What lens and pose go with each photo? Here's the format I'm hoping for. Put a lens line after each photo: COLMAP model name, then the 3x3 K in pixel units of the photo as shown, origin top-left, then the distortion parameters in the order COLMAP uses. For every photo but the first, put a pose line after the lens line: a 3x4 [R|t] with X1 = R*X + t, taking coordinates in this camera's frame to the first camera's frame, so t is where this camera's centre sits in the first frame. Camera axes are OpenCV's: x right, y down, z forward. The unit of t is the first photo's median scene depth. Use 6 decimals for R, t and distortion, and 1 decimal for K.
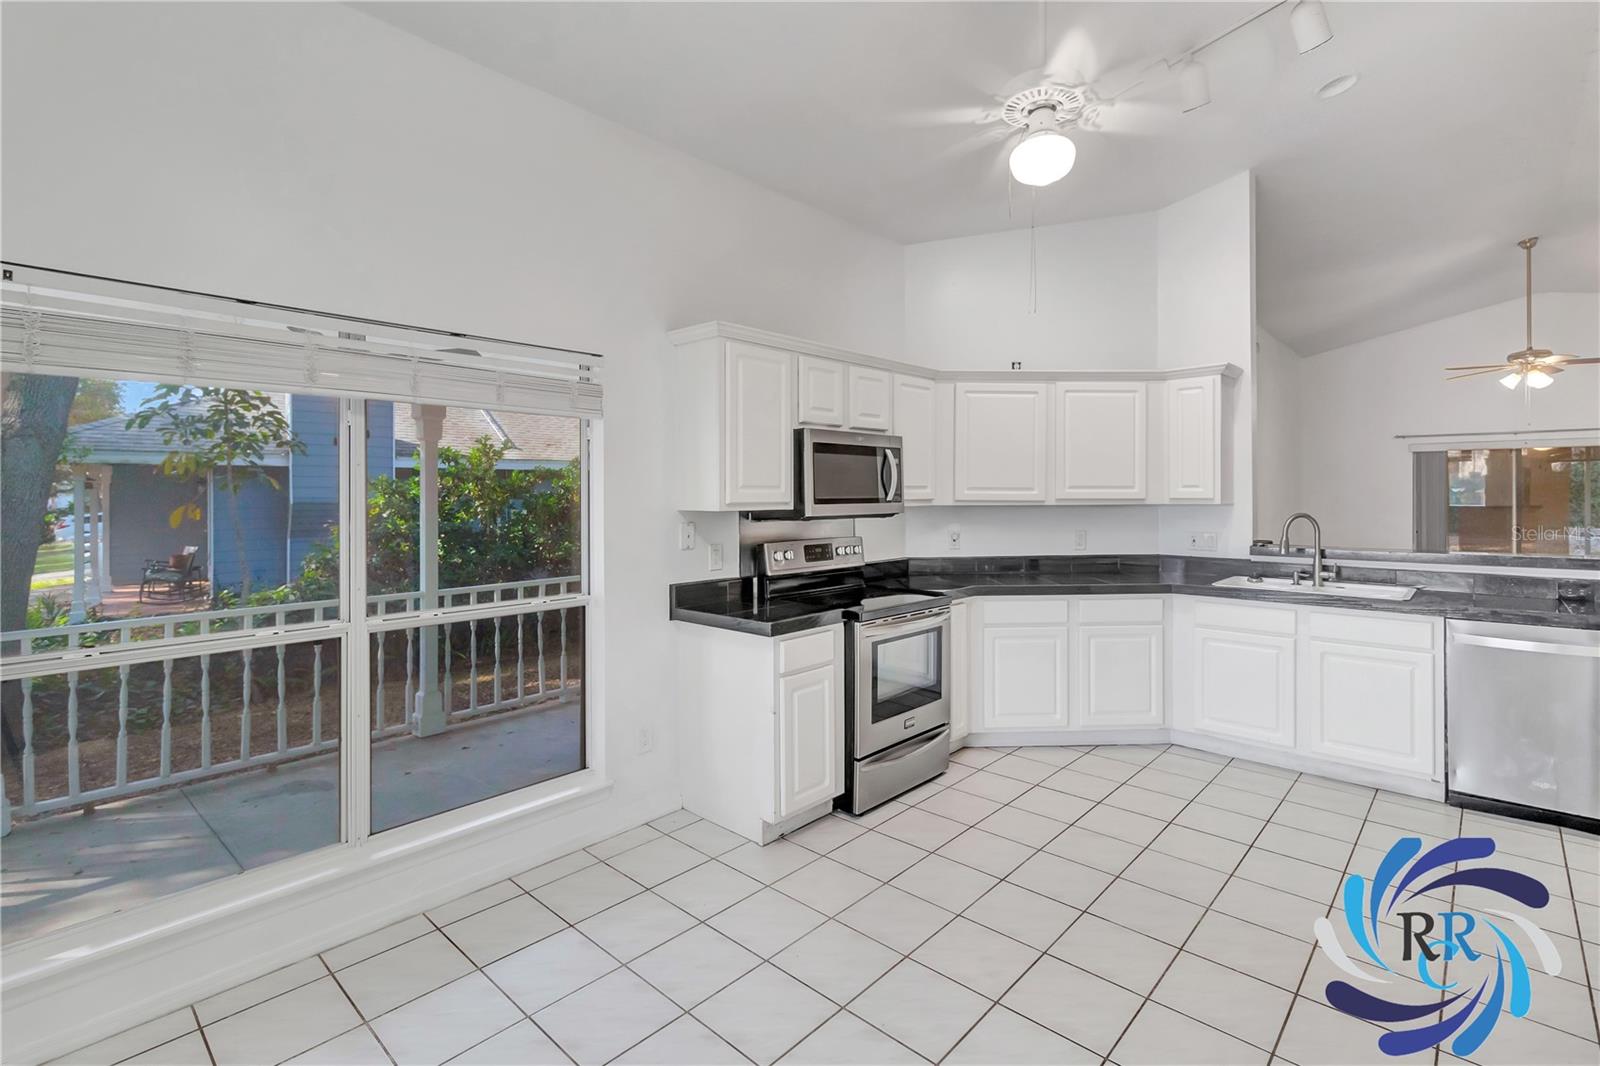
lens RADIAL K [[748.0, 0, 812.7], [0, 748.0, 497.5], [0, 0, 1]] dist [0.011473, -0.001350]
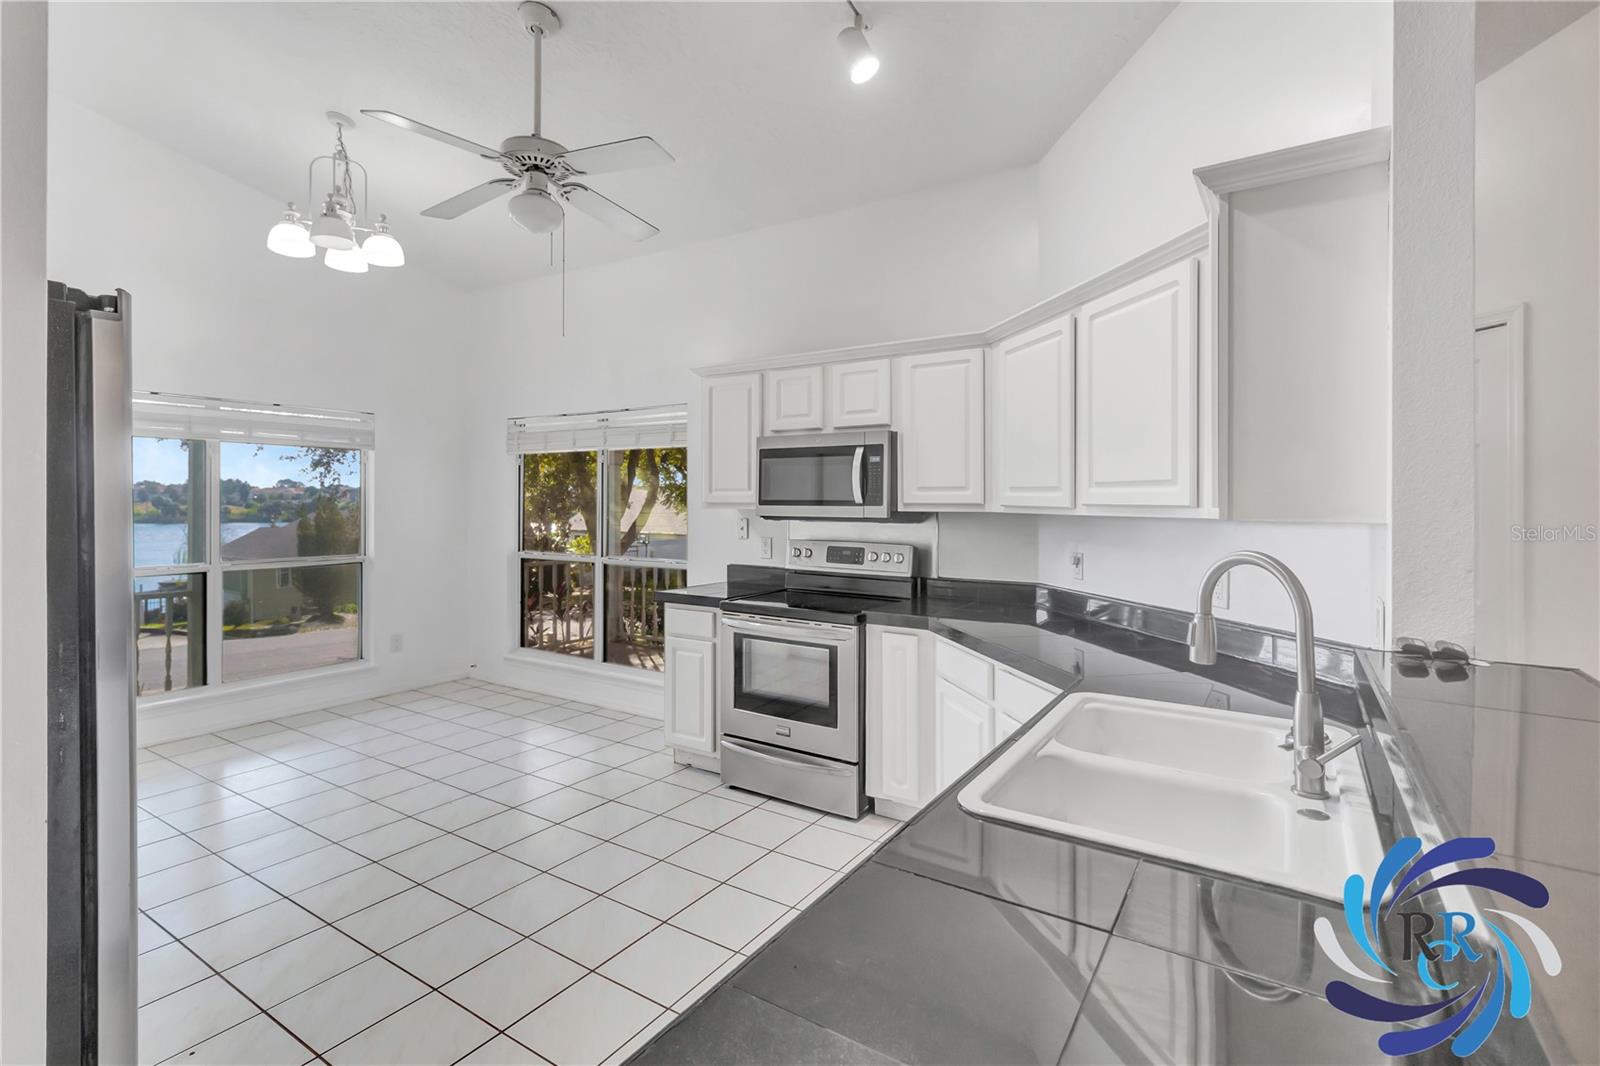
lens RADIAL K [[748.0, 0, 804.6], [0, 748.0, 504.9], [0, 0, 1]] dist [0.011473, -0.001350]
pose [[0.169822, 0.008394, -0.985439, 1.005420], [-0.009173, 0.999934, 0.006936, 0.000260], [0.985432, 0.007861, 0.169888, 0.791846]]
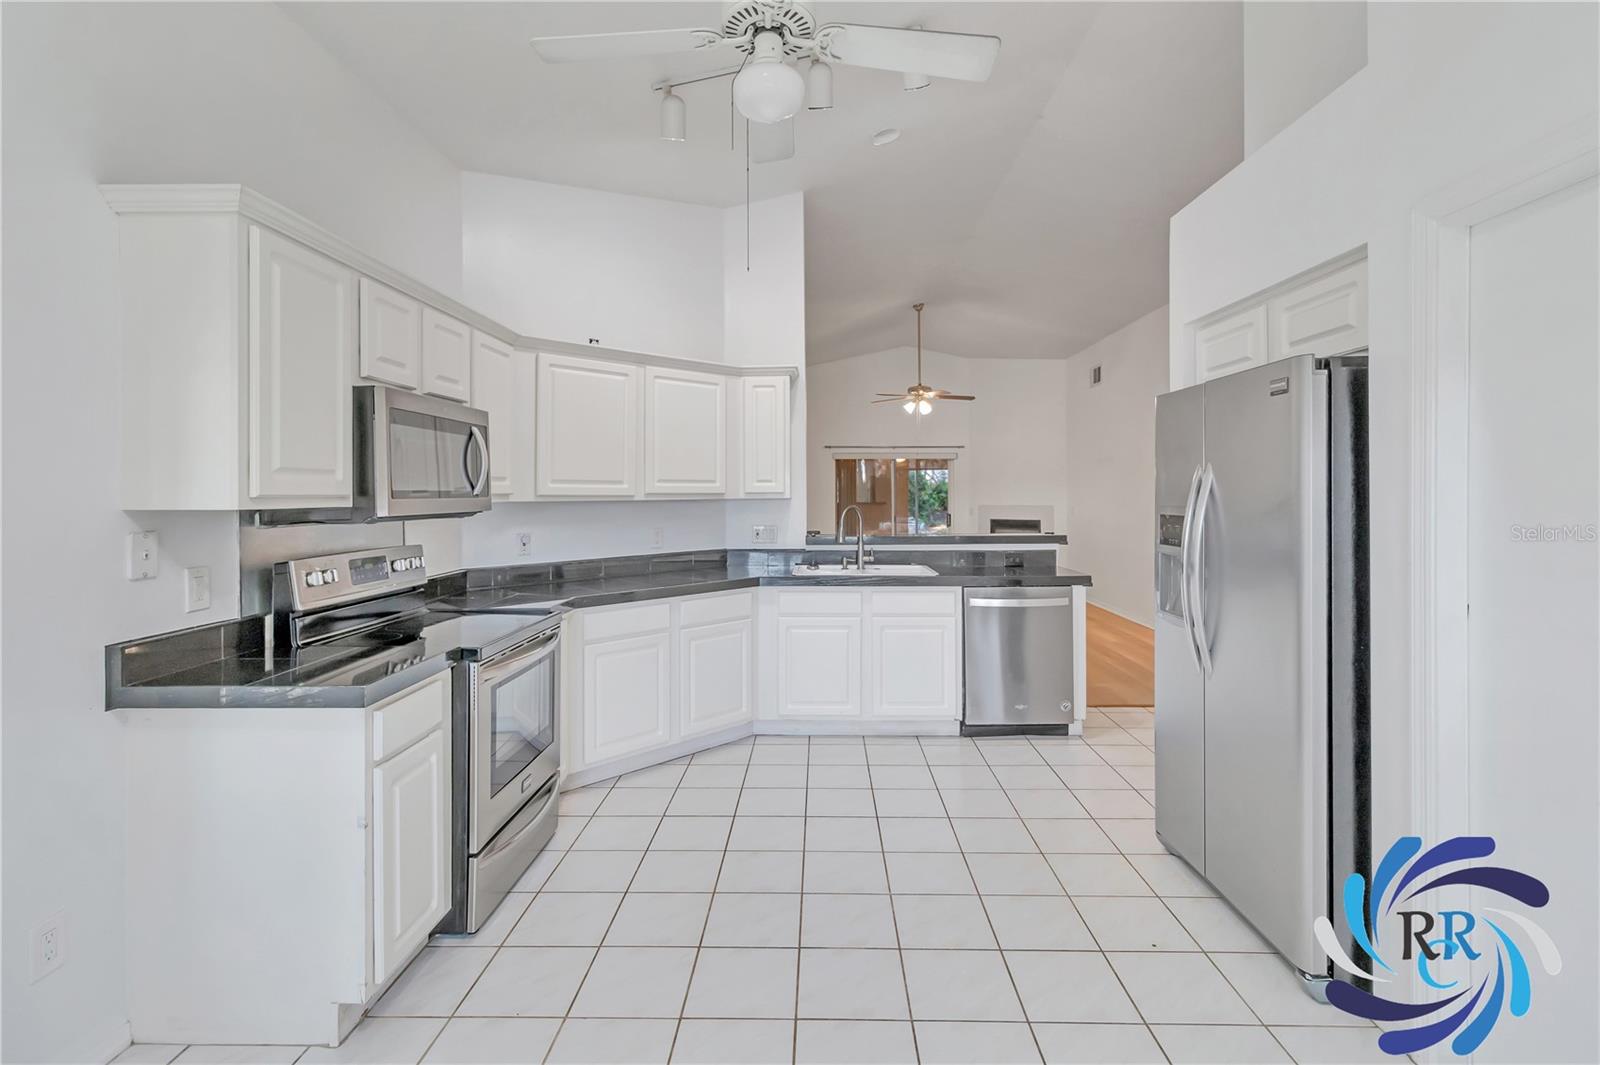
lens RADIAL K [[748.0, 0, 813.6], [0, 748.0, 492.9], [0, 0, 1]] dist [0.011473, -0.001350]
pose [[0.747322, 0.000340, 0.664462, -0.149786], [0.005431, 0.999963, -0.006620, 0.009486], [-0.664440, 0.008556, 0.747293, 0.211671]]
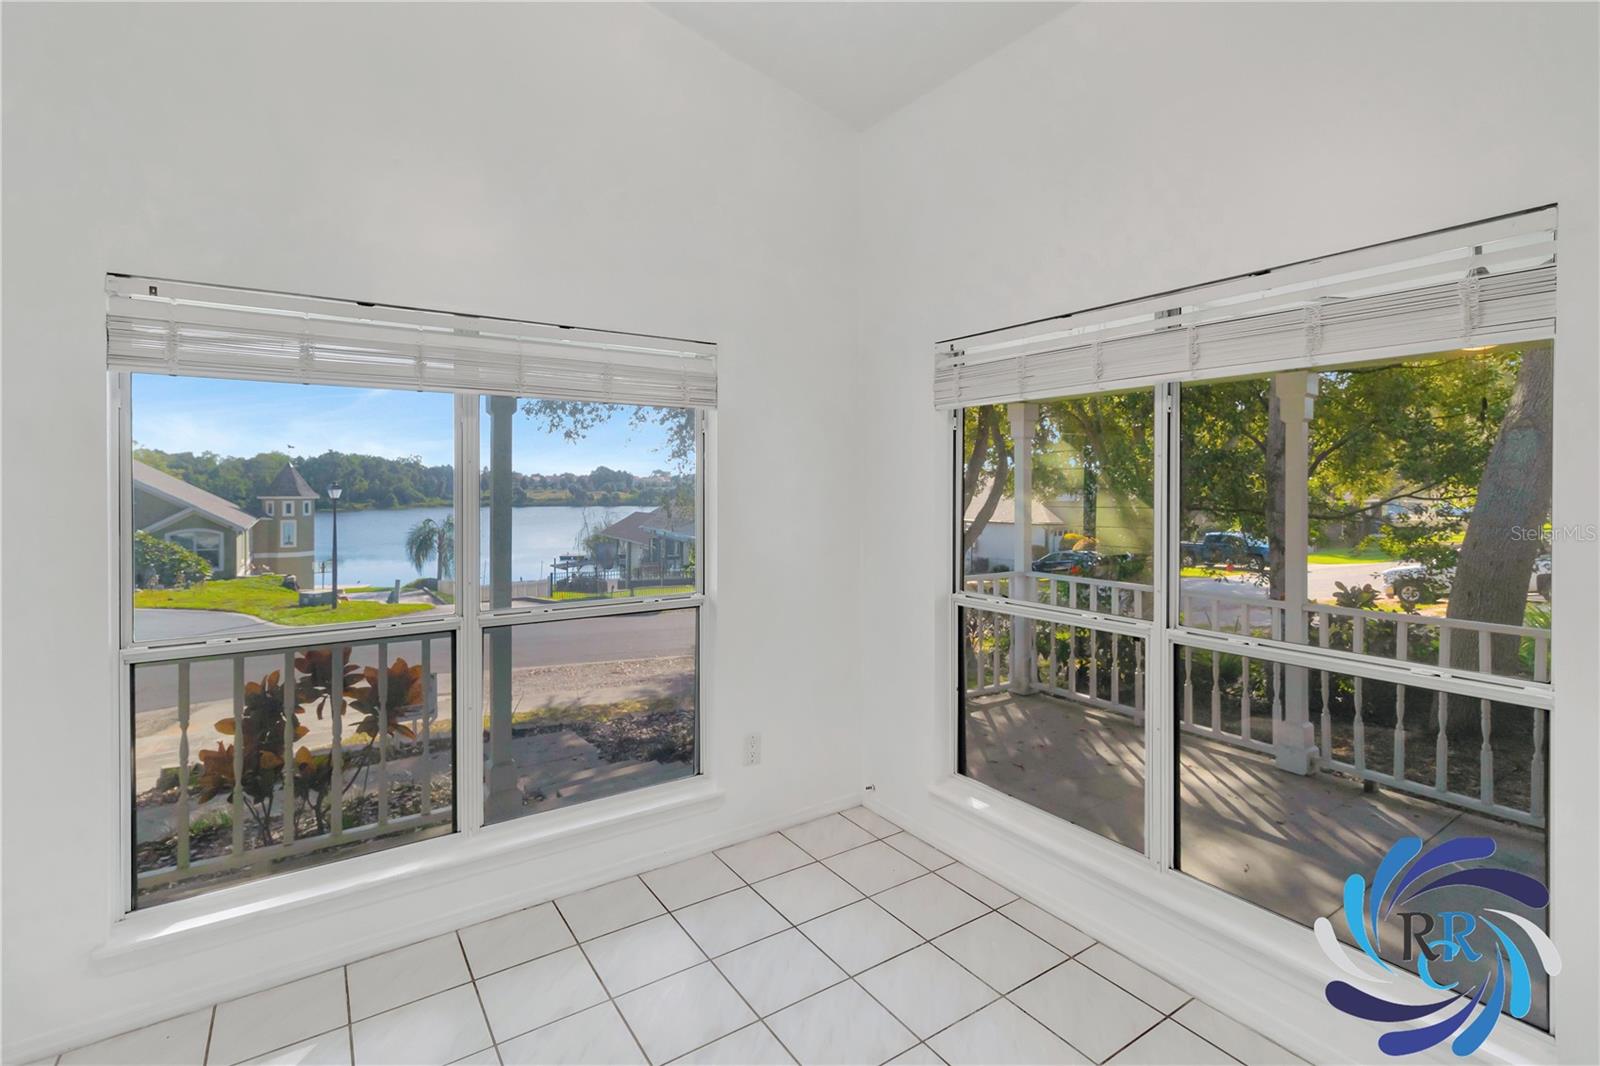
lens RADIAL K [[748.0, 0, 806.7], [0, 748.0, 489.9], [0, 0, 1]] dist [0.011473, -0.001350]
pose [[-0.235330, 0.008251, -0.971880, 0.252350], [-0.002041, 0.999958, 0.008983, -0.006816], [0.971913, 0.004098, -0.235303, 0.522906]]
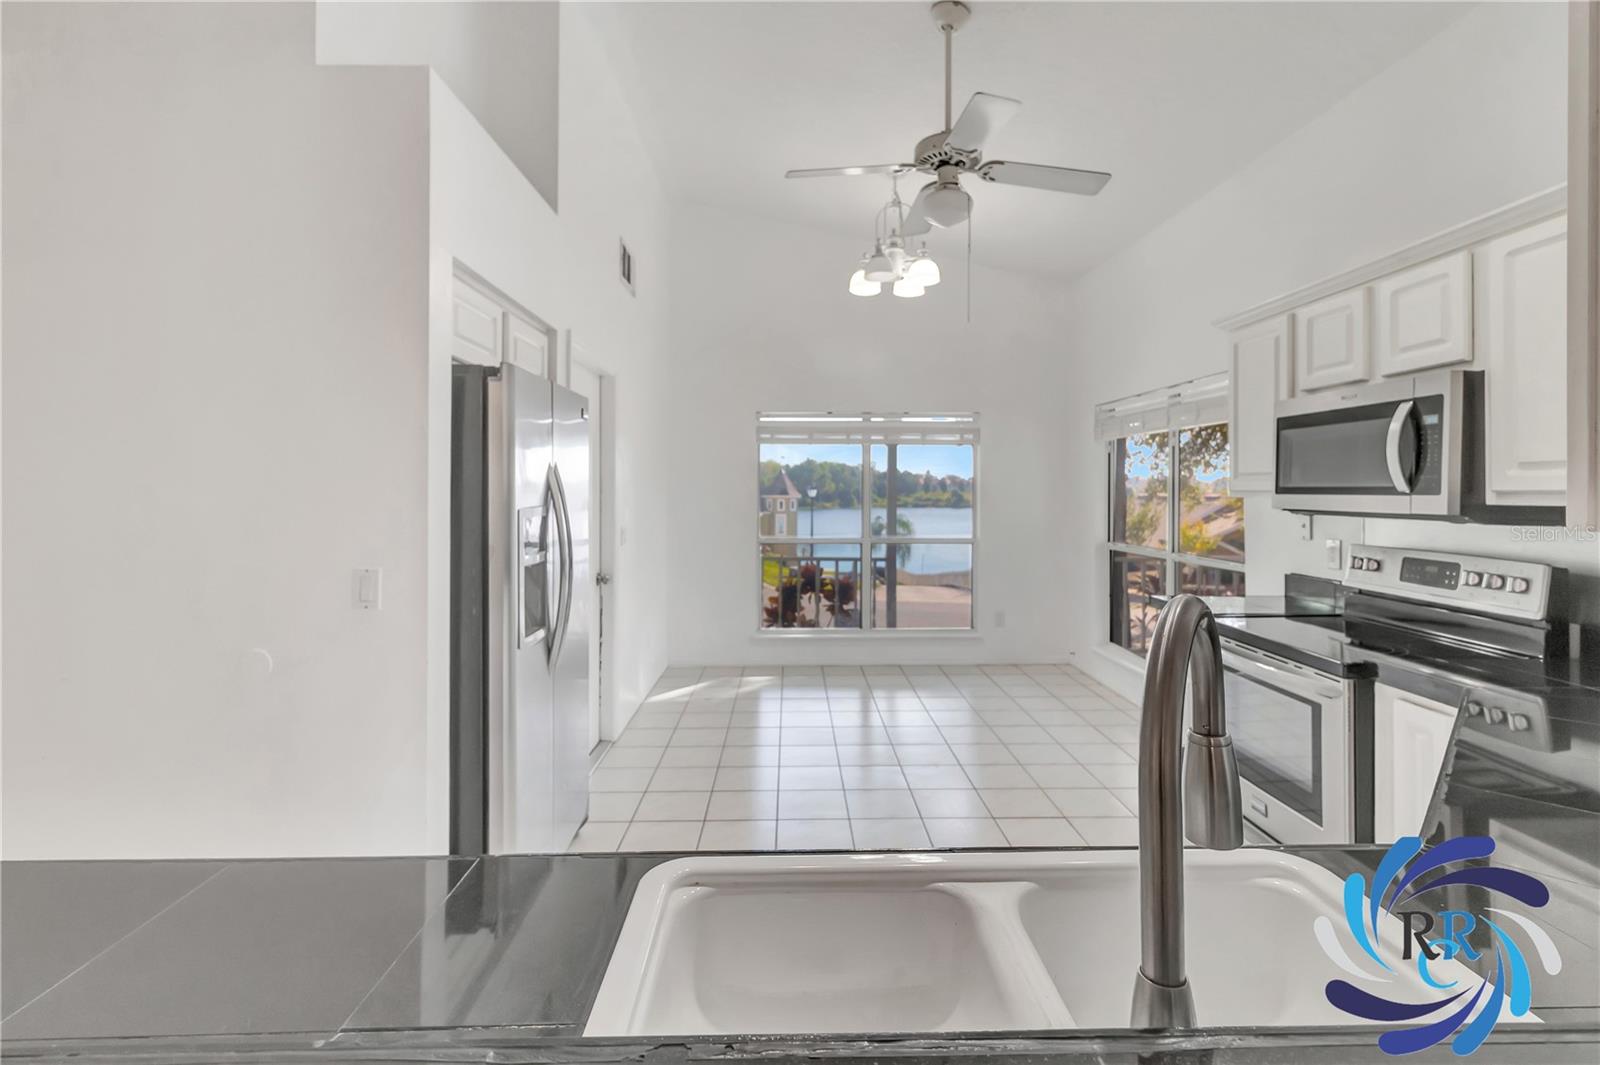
lens RADIAL K [[748.0, 0, 814.8], [0, 748.0, 496.2], [0, 0, 1]] dist [0.011473, -0.001350]
pose [[-0.712660, 0.008700, -0.701456, 0.849899], [-0.002254, 0.999890, 0.014691, 0.000347], [0.701506, 0.012051, -0.712562, 1.112380]]
